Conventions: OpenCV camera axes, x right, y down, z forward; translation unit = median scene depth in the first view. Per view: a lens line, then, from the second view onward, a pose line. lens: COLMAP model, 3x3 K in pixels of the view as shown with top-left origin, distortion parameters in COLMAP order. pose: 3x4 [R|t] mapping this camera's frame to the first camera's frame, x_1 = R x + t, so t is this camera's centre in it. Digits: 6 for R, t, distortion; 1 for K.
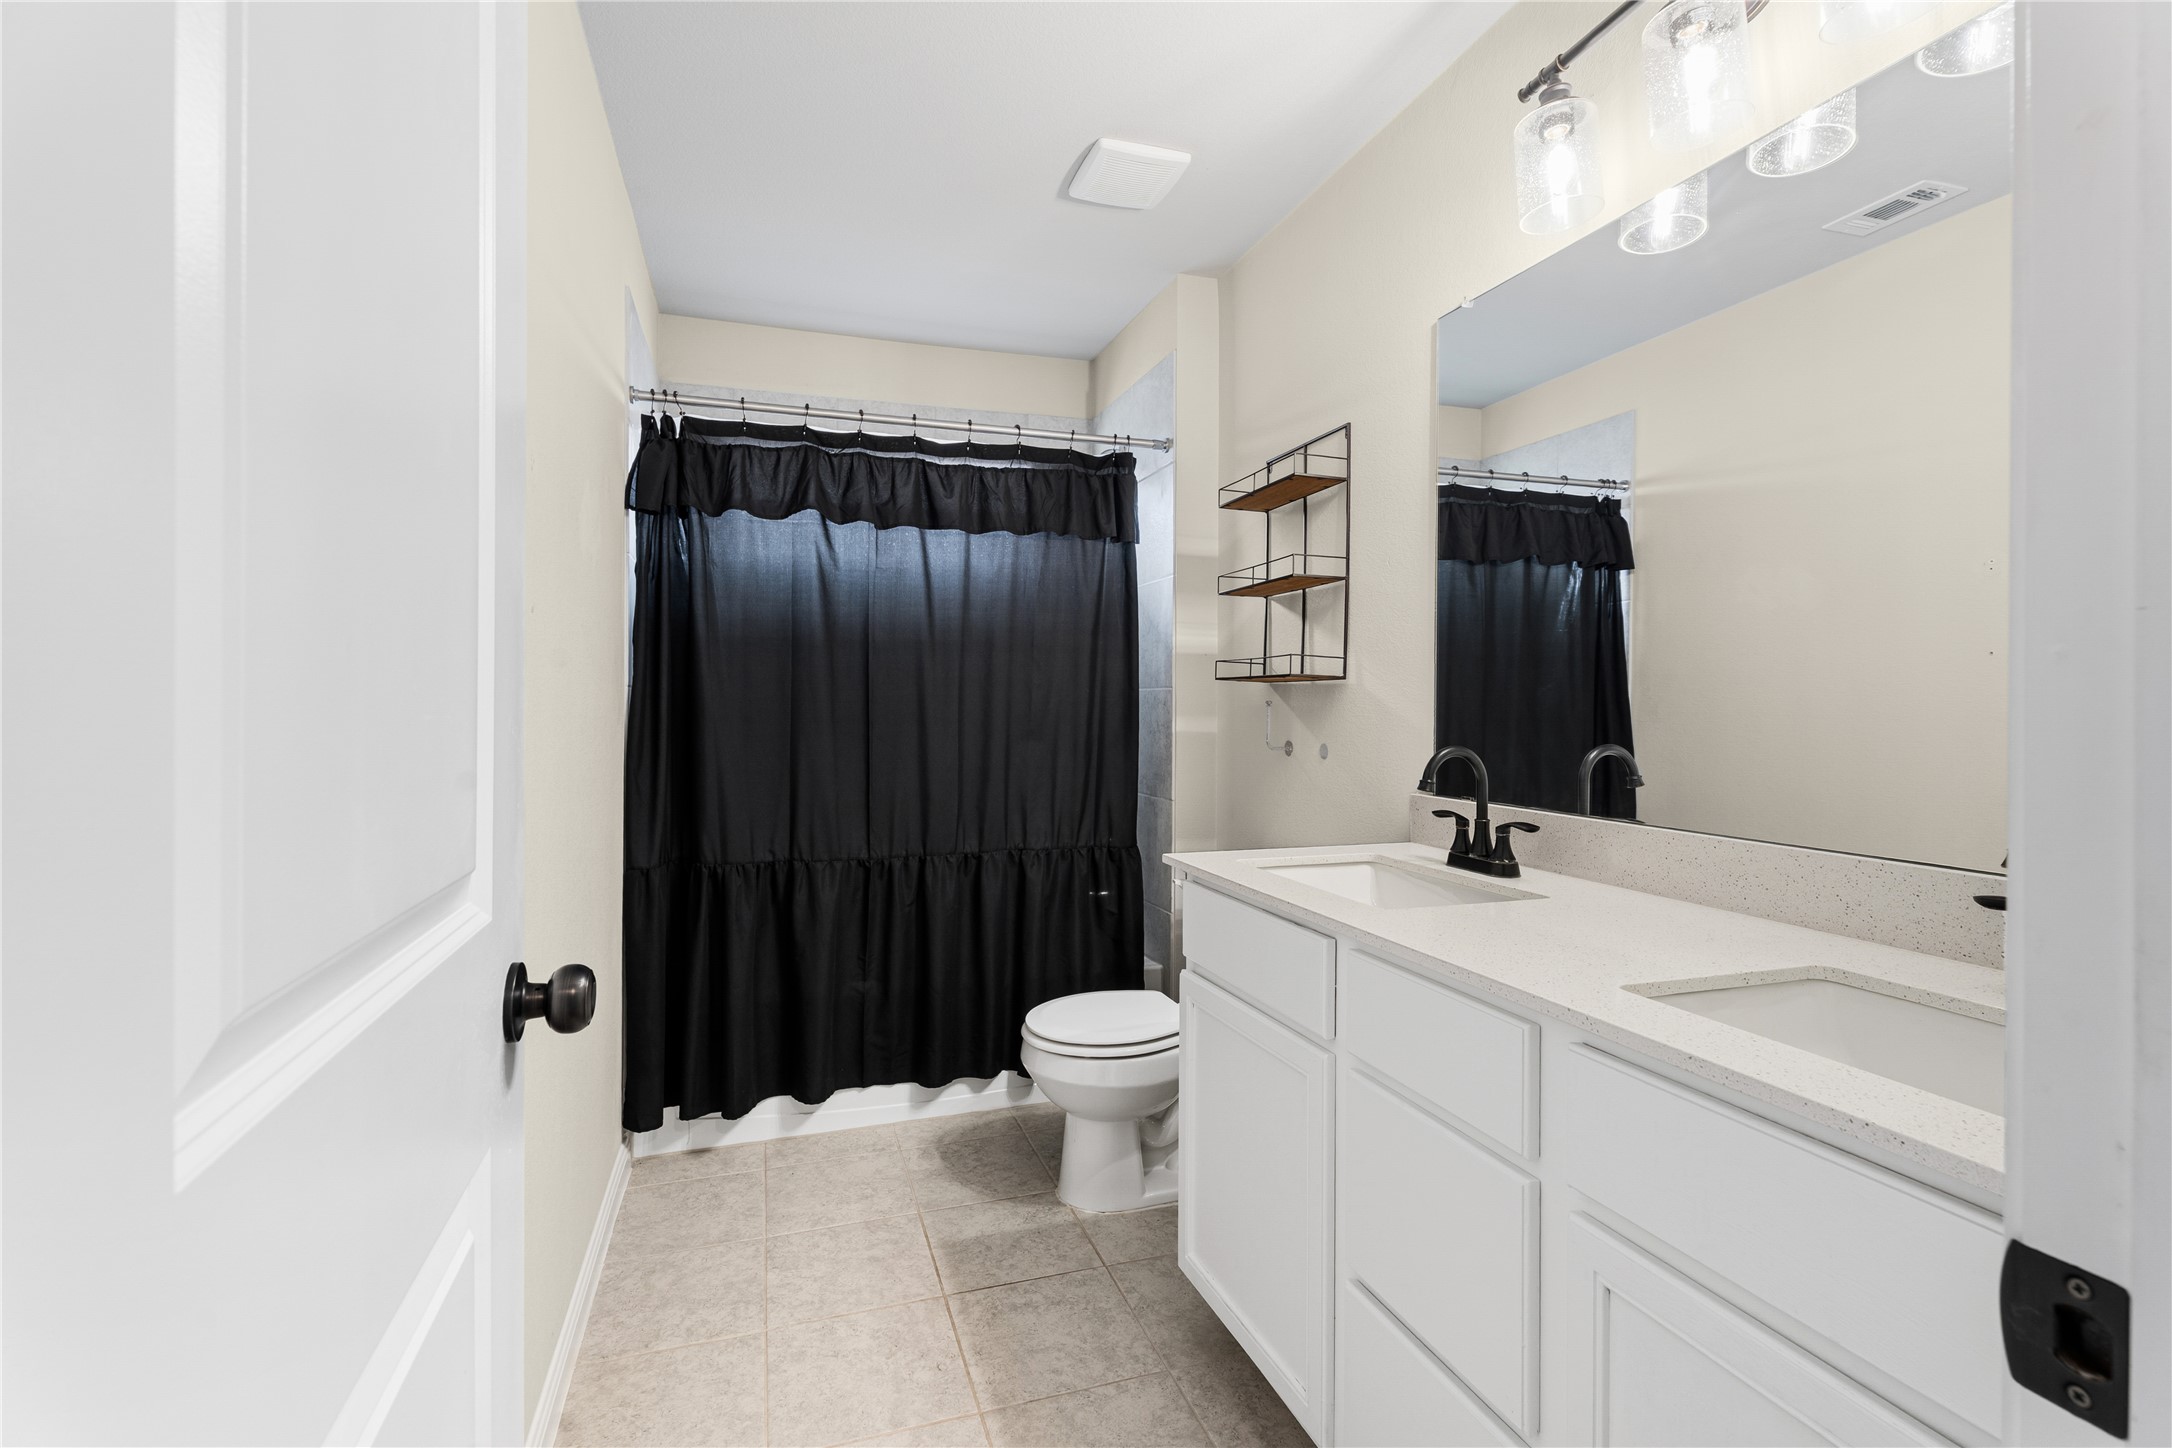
lens RADIAL K [[989.5, 0, 1084.2], [0, 989.5, 711.5], [0, 0, 1]] dist [0.009150, -0.002300]
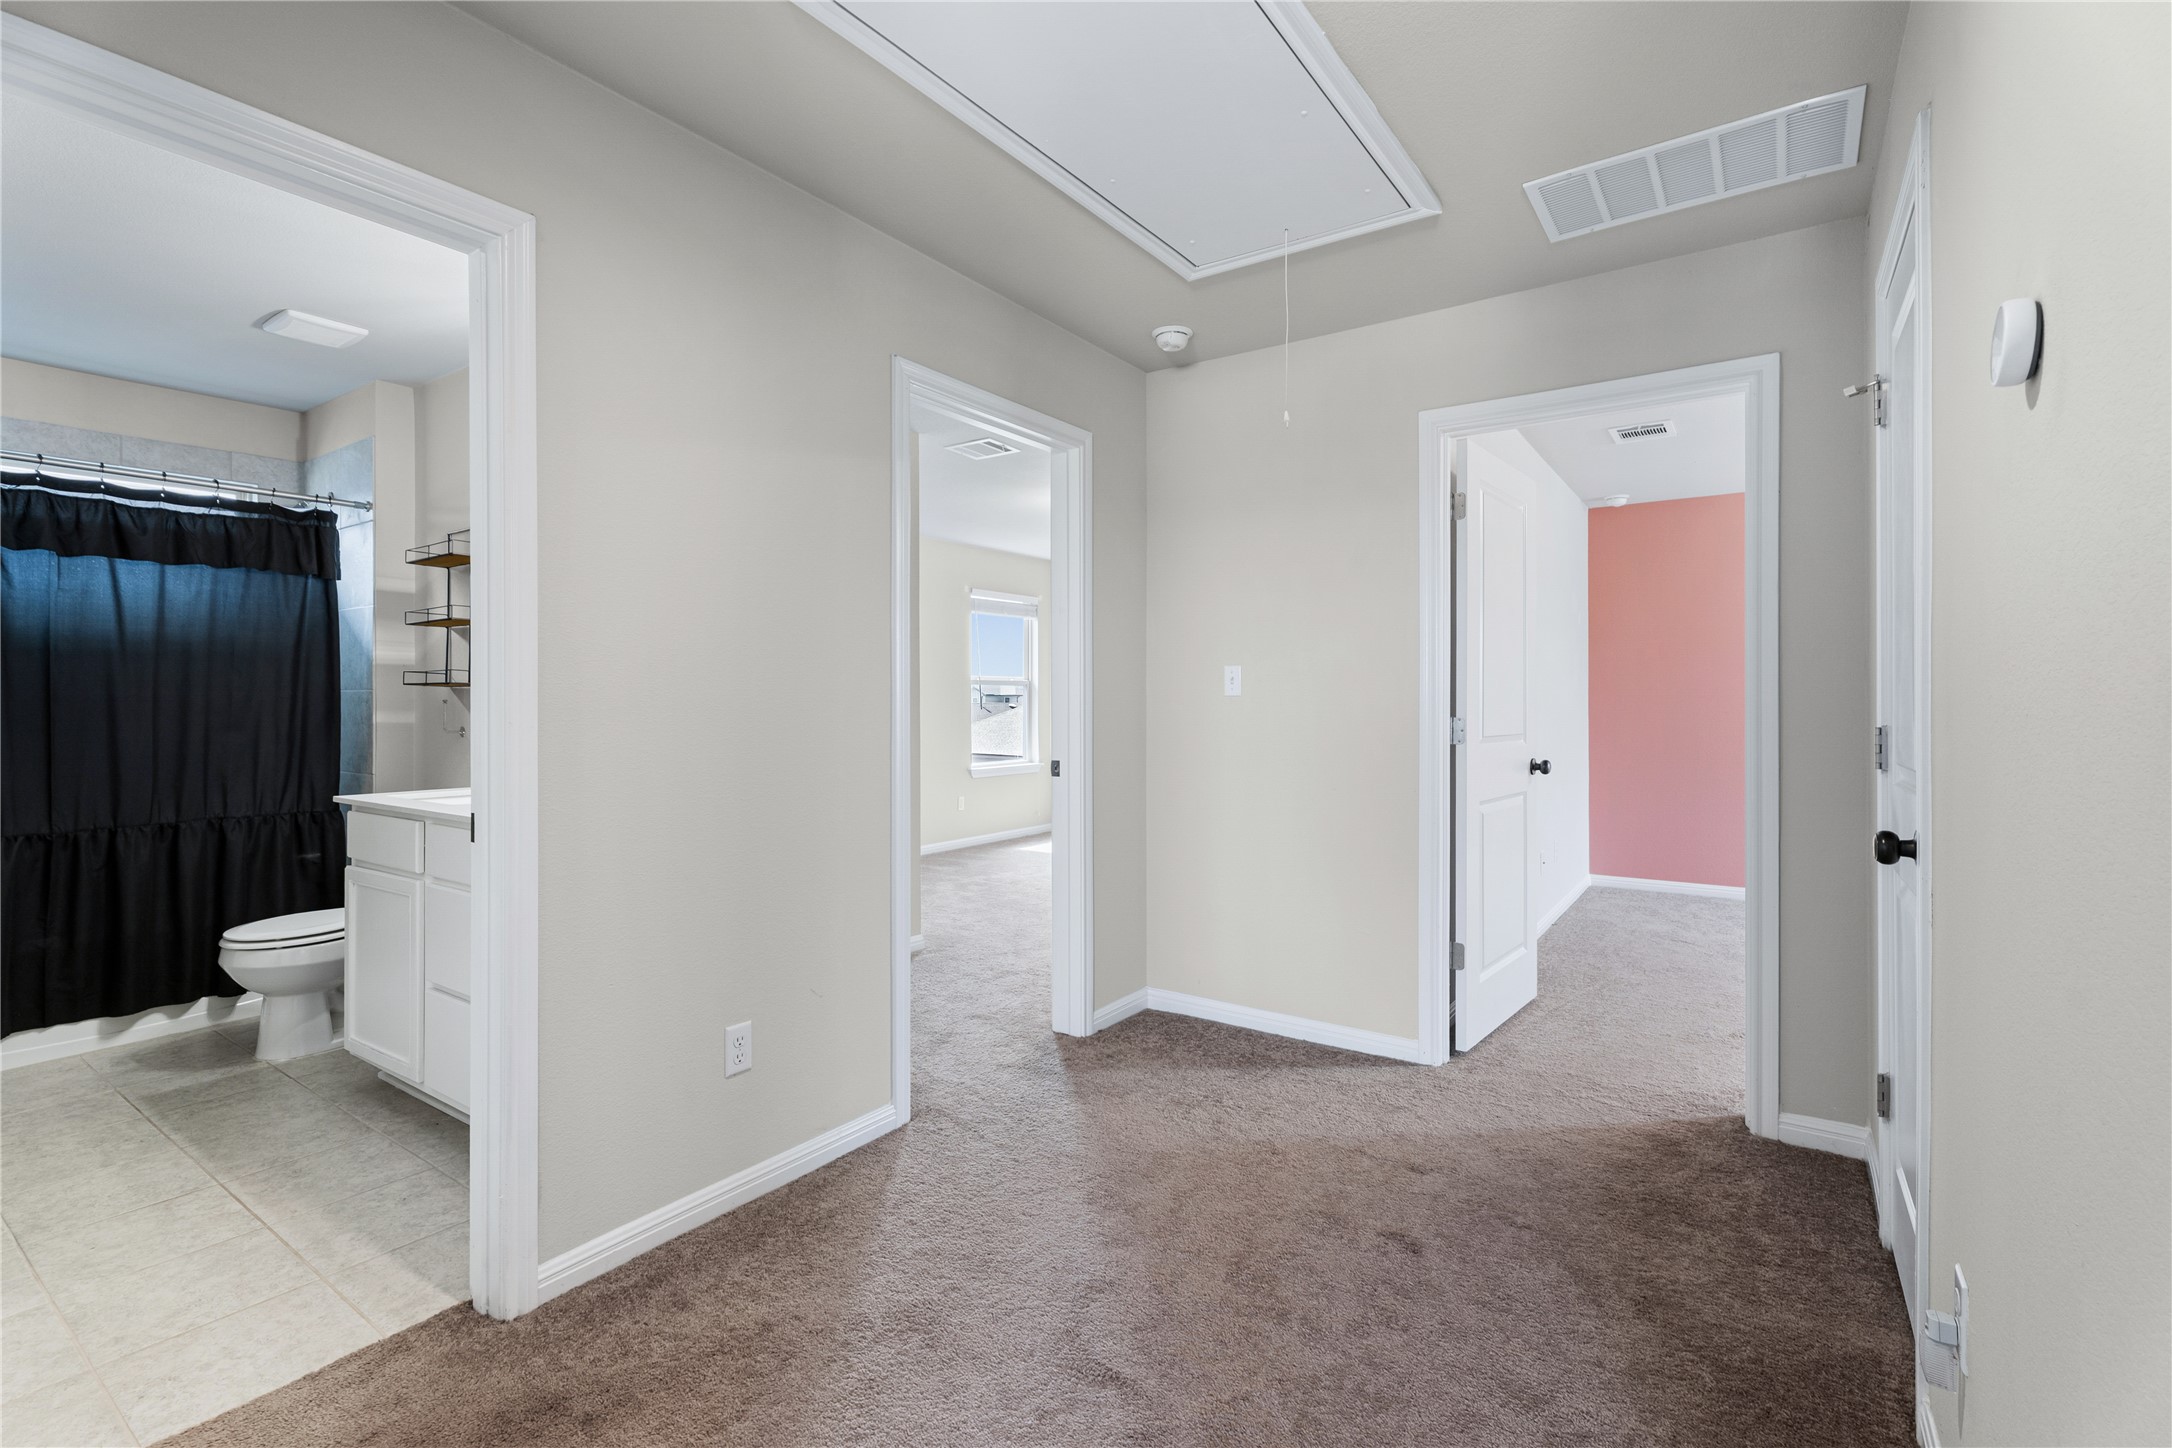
lens RADIAL K [[989.5, 0, 1080.7], [0, 989.5, 702.6], [0, 0, 1]] dist [0.009150, -0.002300]
pose [[0.805318, -0.004264, 0.592827, 0.067746], [0.009031, 0.999946, -0.005075, 0.008639], [-0.592774, 0.009441, 0.805313, -0.678178]]
